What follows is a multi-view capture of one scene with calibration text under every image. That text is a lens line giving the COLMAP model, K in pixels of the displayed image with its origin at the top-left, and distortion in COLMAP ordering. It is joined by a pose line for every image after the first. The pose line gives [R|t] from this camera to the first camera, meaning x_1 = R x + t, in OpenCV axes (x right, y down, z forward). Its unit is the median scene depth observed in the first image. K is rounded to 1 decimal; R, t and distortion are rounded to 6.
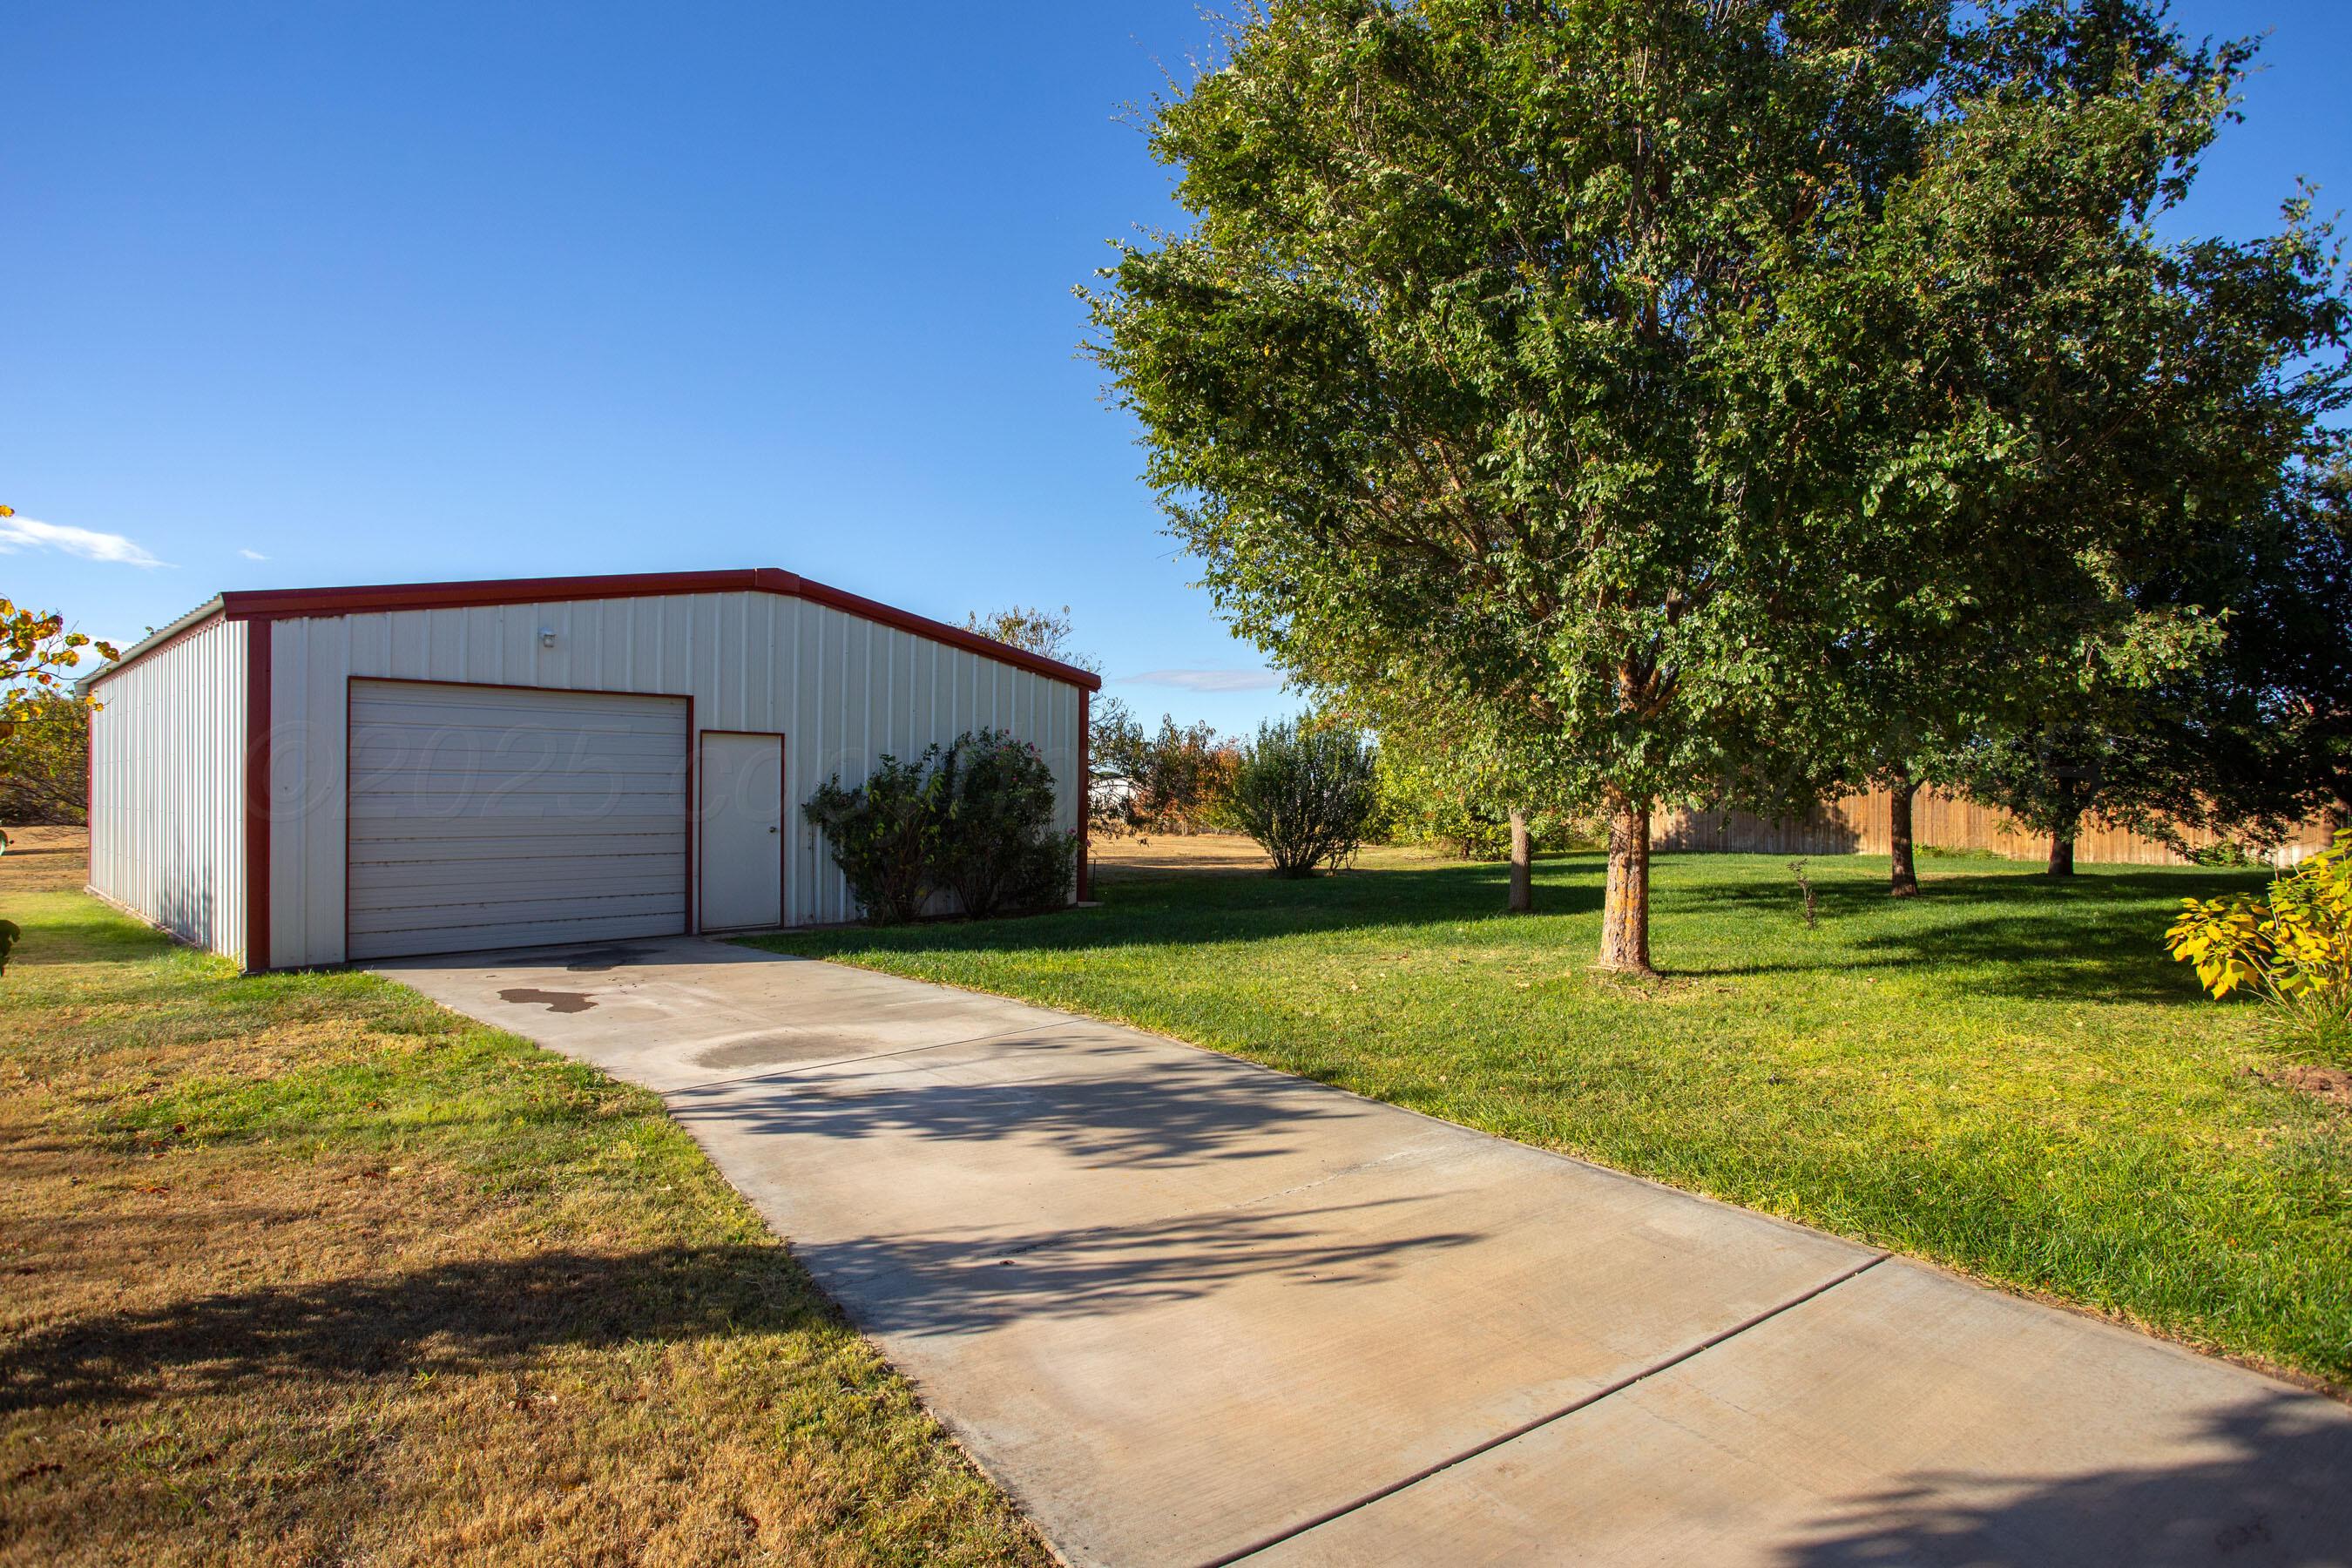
lens RADIAL K [[1299.4, 0, 1176.0], [0, 1299.4, 784.0], [0, 0, 1]] dist [-0.000227, 0.000553]
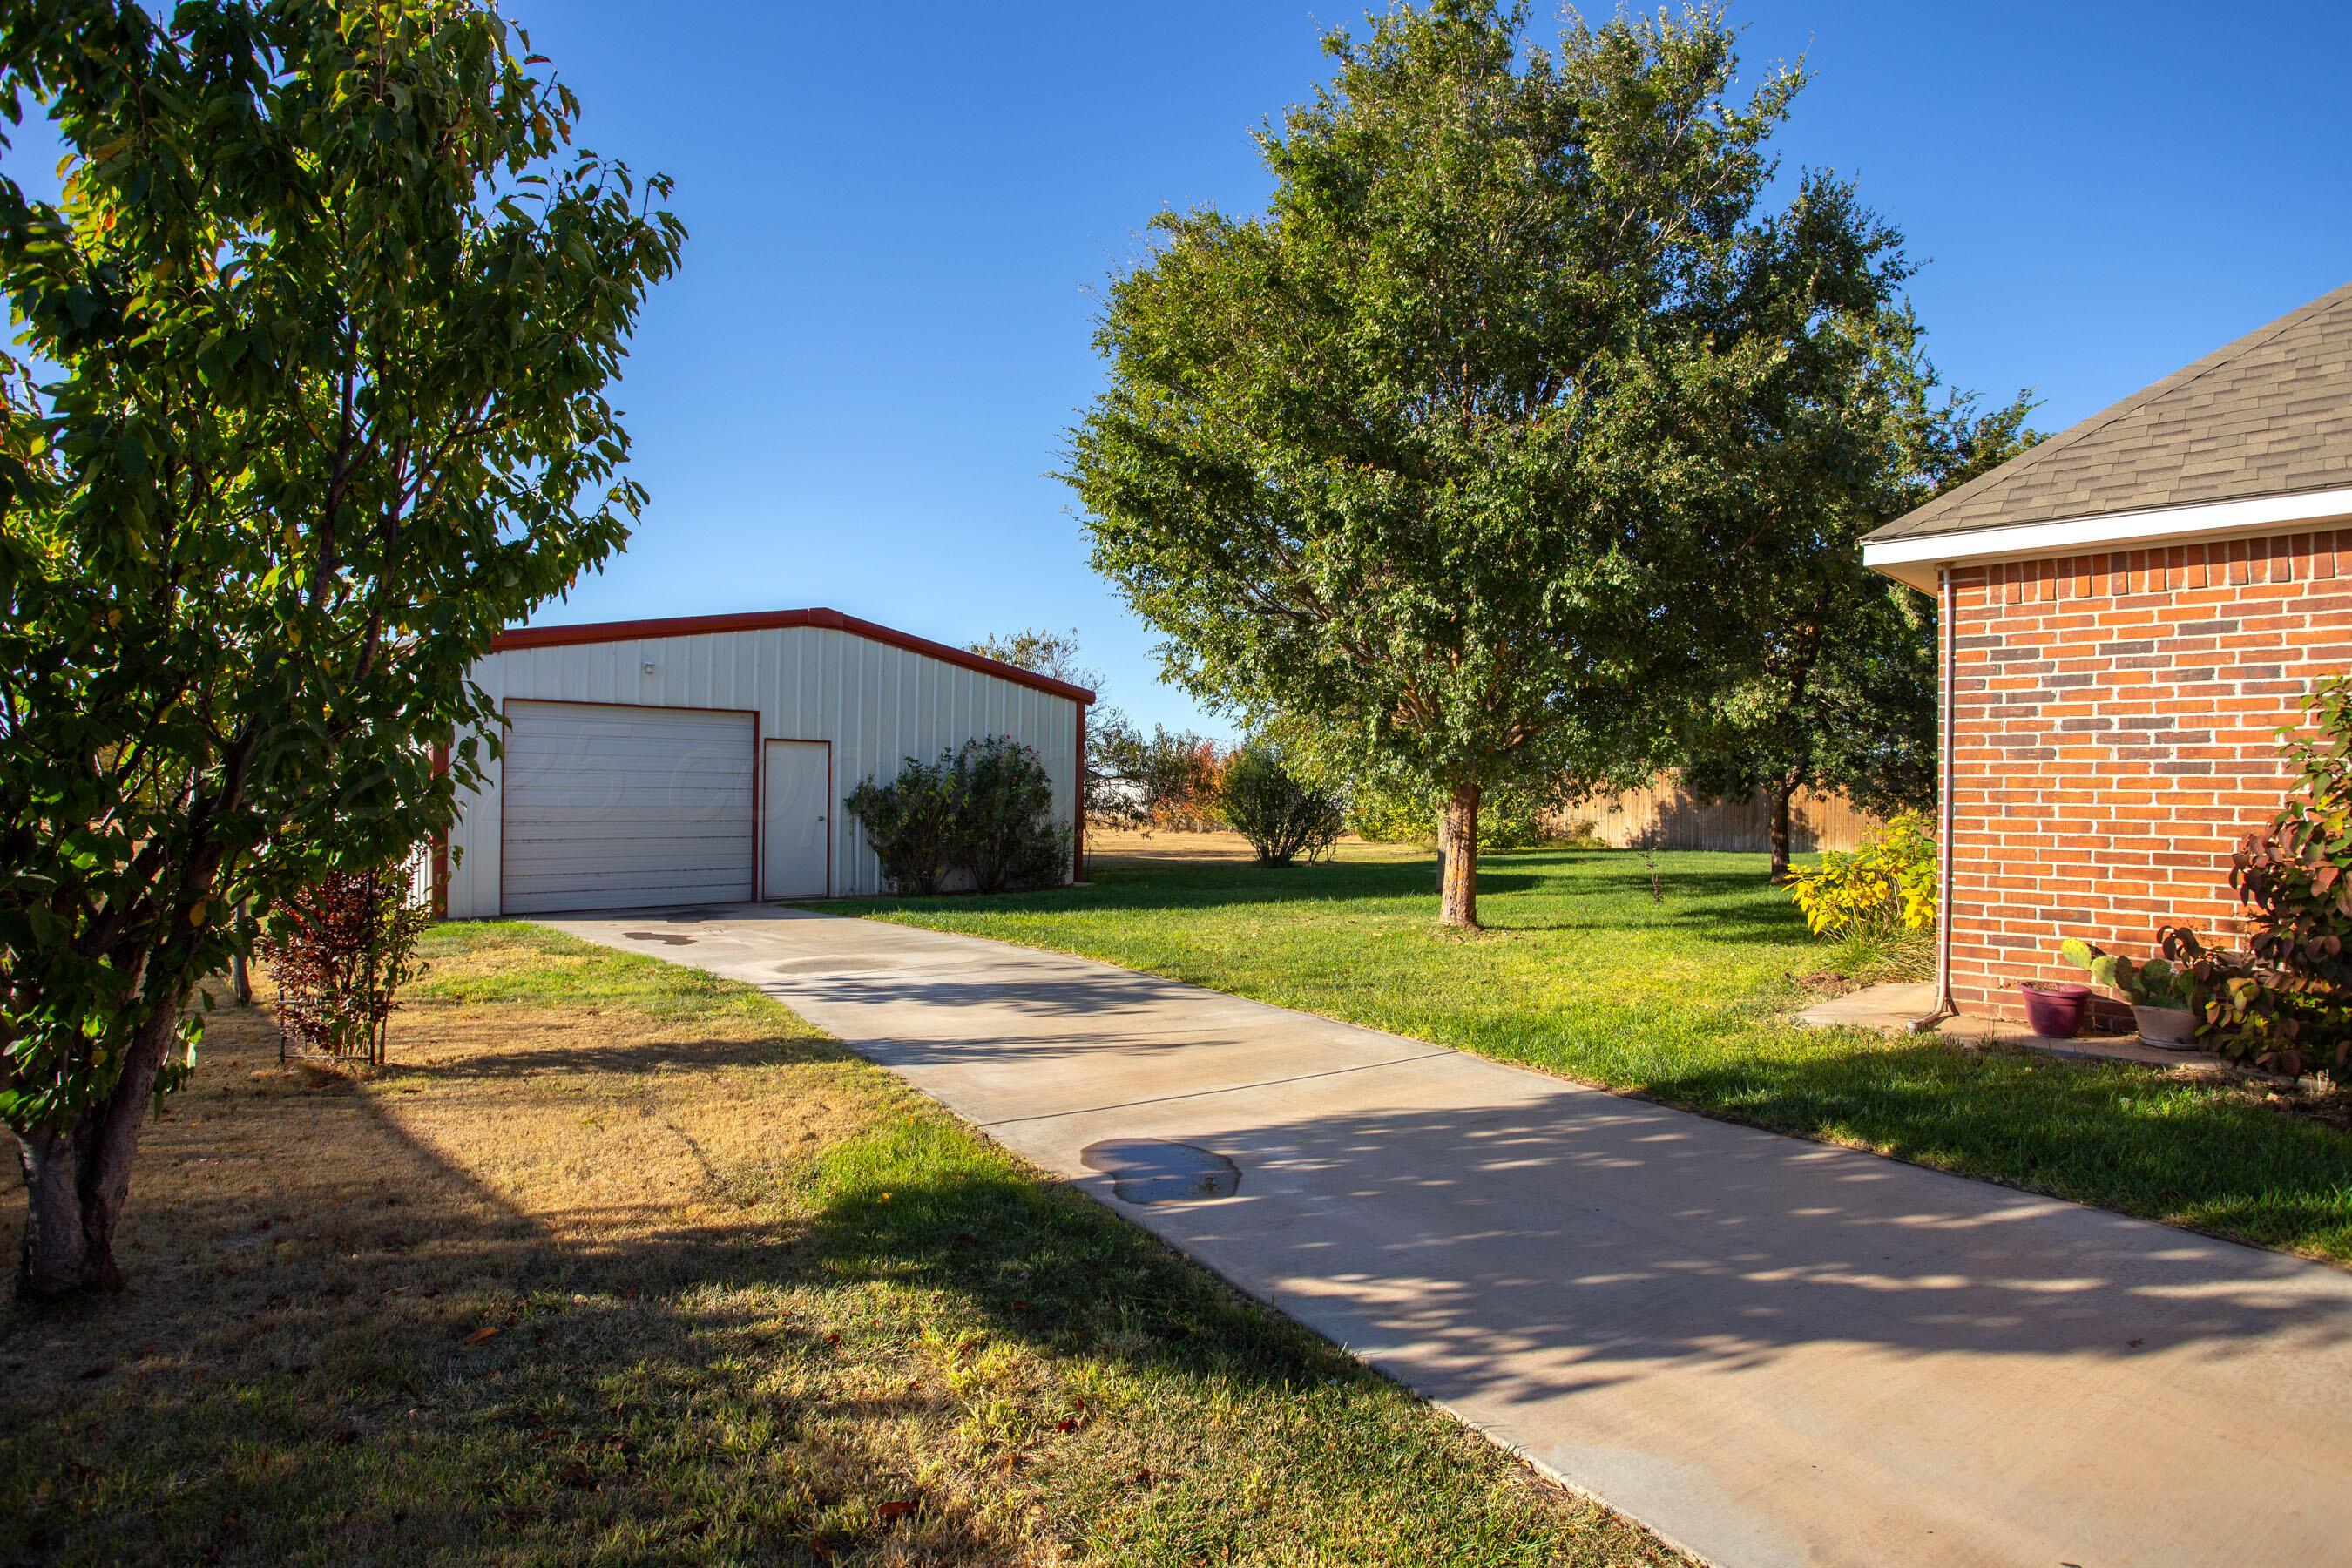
lens RADIAL K [[1299.4, 0, 1176.0], [0, 1299.4, 784.0], [0, 0, 1]] dist [-0.000227, 0.000553]
pose [[0.999585, 0.005852, -0.028209, 0.066563], [-0.005857, 0.999983, -0.000110, 0.000319], [0.028208, 0.000275, 0.999602, -0.243409]]
